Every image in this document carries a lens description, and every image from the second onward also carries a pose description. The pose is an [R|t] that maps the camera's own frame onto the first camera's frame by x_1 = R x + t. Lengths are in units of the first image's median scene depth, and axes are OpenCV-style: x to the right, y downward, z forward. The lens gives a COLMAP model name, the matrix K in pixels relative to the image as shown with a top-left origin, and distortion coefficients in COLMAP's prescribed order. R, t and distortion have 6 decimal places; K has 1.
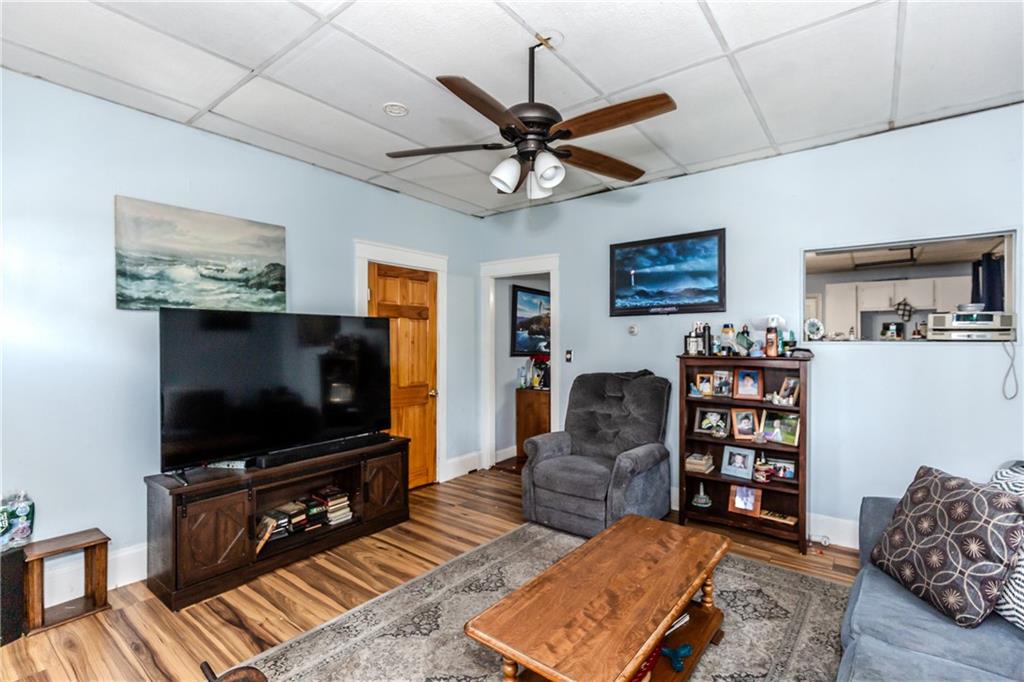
lens RADIAL K [[460.6, 0, 518.8], [0, 460.6, 342.1], [0, 0, 1]] dist [0.002827, -0.000212]
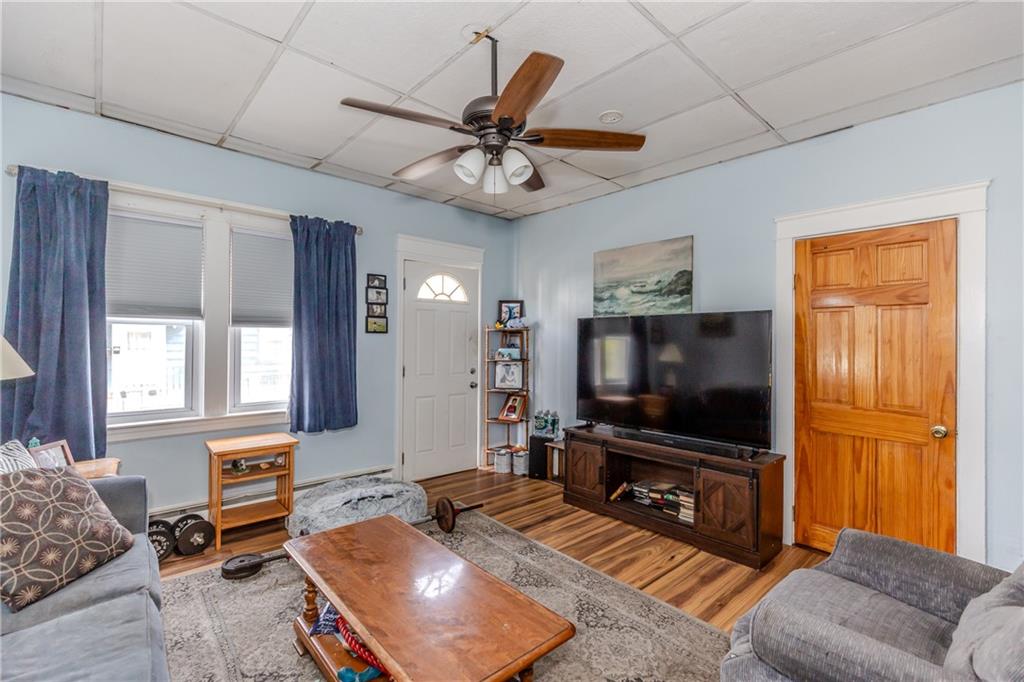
lens RADIAL K [[460.6, 0, 519.3], [0, 460.6, 338.0], [0, 0, 1]] dist [0.002827, -0.000212]
pose [[-0.168456, -0.006461, -0.985688, 0.700164], [-0.009007, 0.999947, -0.005015, 0.003360], [0.985668, 0.008034, -0.168505, 0.858155]]
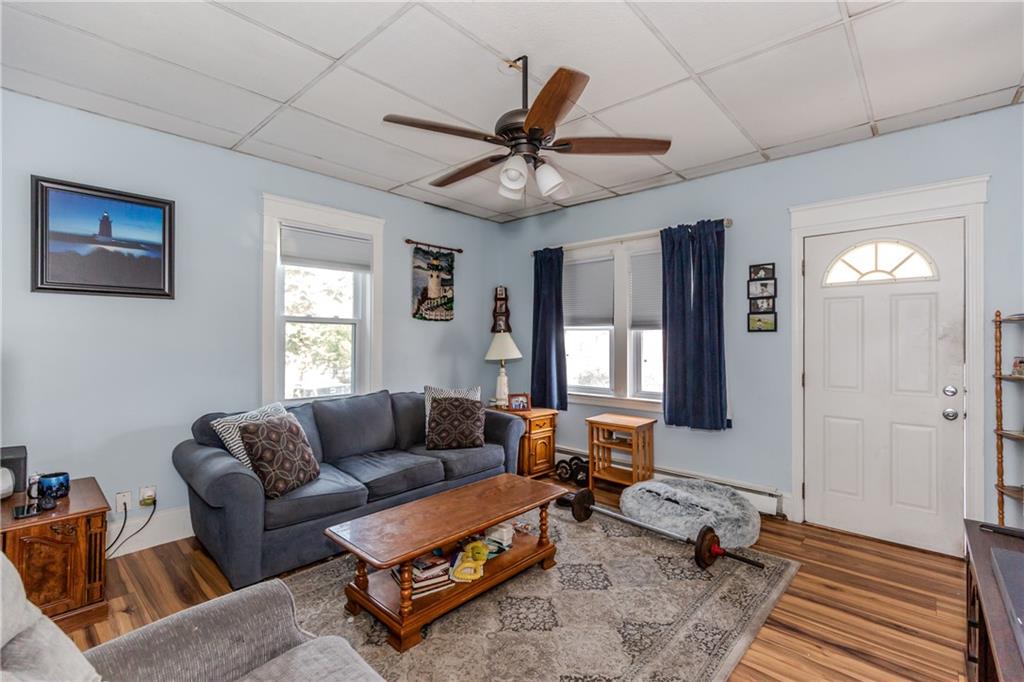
lens RADIAL K [[460.6, 0, 514.3], [0, 460.6, 338.6], [0, 0, 1]] dist [0.002827, -0.000212]
pose [[-0.996370, -0.001037, 0.085125, -0.029444], [-0.001116, 0.999999, -0.000881, 0.005137], [-0.085124, -0.000973, -0.996370, 1.437590]]
